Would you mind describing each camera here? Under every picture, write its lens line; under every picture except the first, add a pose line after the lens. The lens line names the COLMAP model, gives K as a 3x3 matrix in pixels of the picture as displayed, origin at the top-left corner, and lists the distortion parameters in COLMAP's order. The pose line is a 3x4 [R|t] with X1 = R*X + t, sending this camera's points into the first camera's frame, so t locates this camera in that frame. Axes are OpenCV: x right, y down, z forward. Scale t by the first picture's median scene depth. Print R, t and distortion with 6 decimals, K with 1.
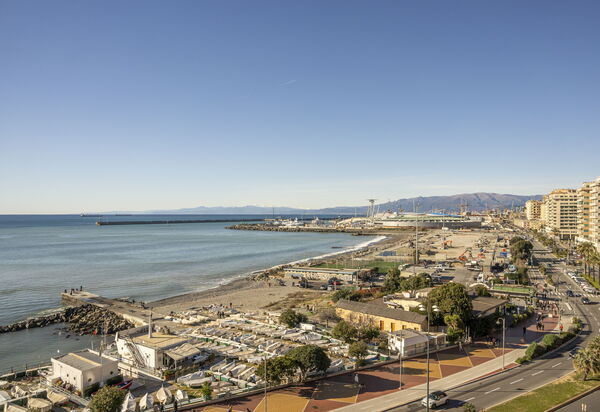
lens RADIAL K [[578.9, 0, 299.6], [0, 578.9, 205.8], [0, 0, 1]] dist [-0.039162, 0.000000]
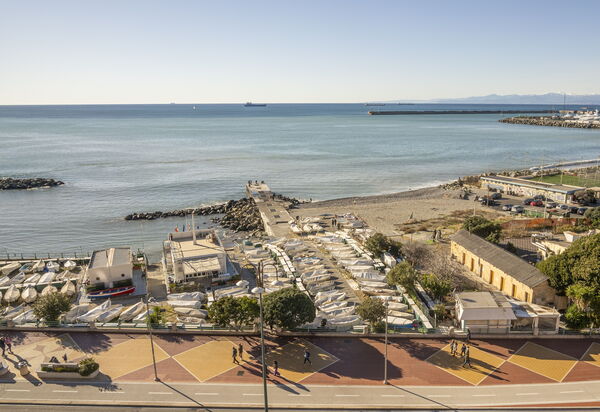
lens RADIAL K [[578.9, 0, 300.0], [0, 578.9, 206.7], [0, 0, 1]] dist [-0.039162, 0.000000]
pose [[0.775429, 0.113414, -0.621166, 0.179073], [0.007921, 0.981913, 0.189167, 0.000935], [0.631385, -0.151606, 0.760505, 0.180423]]
